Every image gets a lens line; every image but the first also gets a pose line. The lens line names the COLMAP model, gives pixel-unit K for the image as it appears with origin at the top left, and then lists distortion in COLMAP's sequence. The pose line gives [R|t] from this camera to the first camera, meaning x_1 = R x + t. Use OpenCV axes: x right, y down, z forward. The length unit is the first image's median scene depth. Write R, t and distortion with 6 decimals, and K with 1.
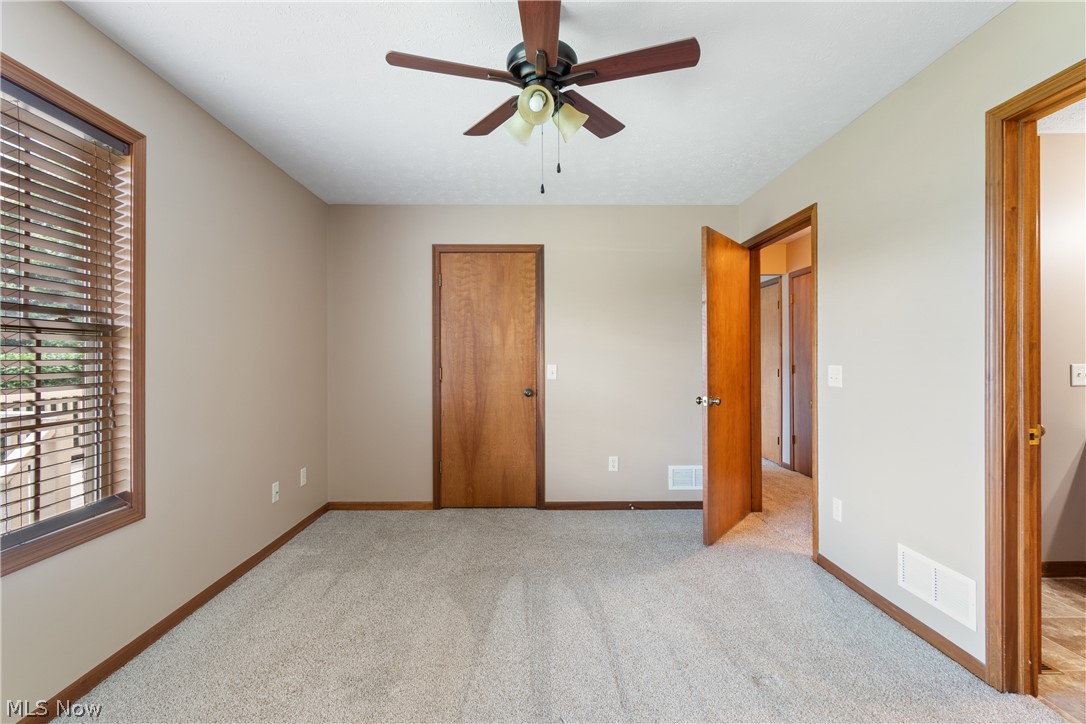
lens RADIAL K [[485.8, 0, 547.8], [0, 485.8, 360.3], [0, 0, 1]] dist [-0.000451, -0.000256]
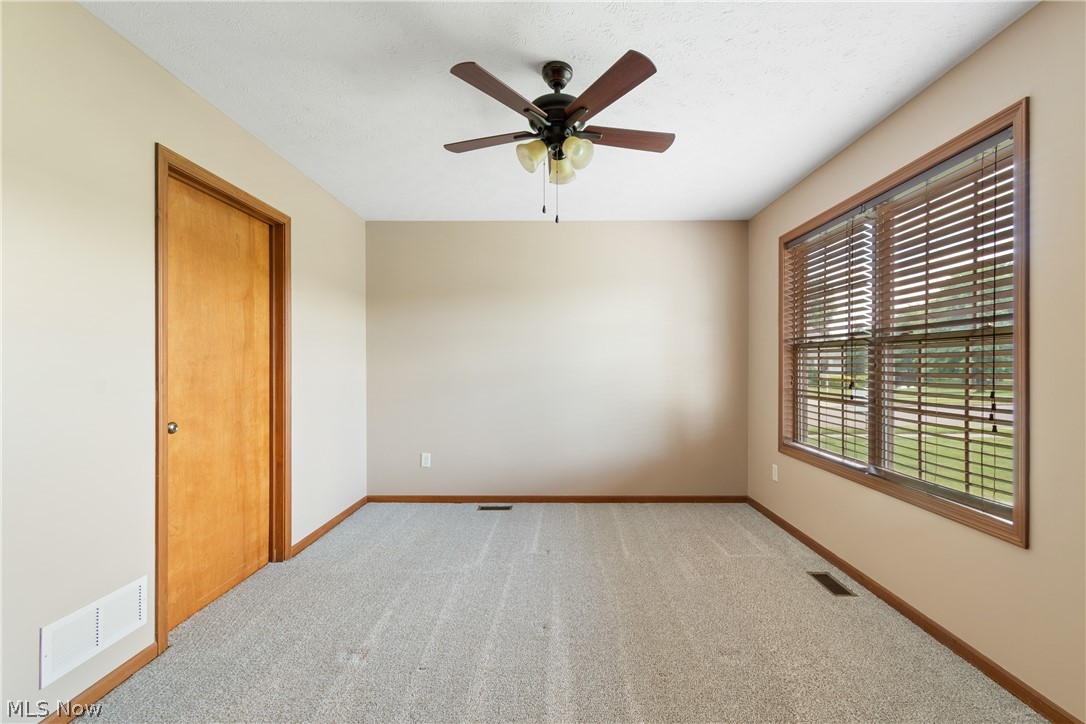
lens RADIAL K [[485.8, 0, 547.8], [0, 485.8, 360.3], [0, 0, 1]] dist [-0.000451, -0.000256]
pose [[-0.998626, 0.001140, 0.052391, -0.045025], [0.000873, 0.999987, -0.005117, -0.002079], [-0.052396, -0.005065, -0.998614, 2.266342]]
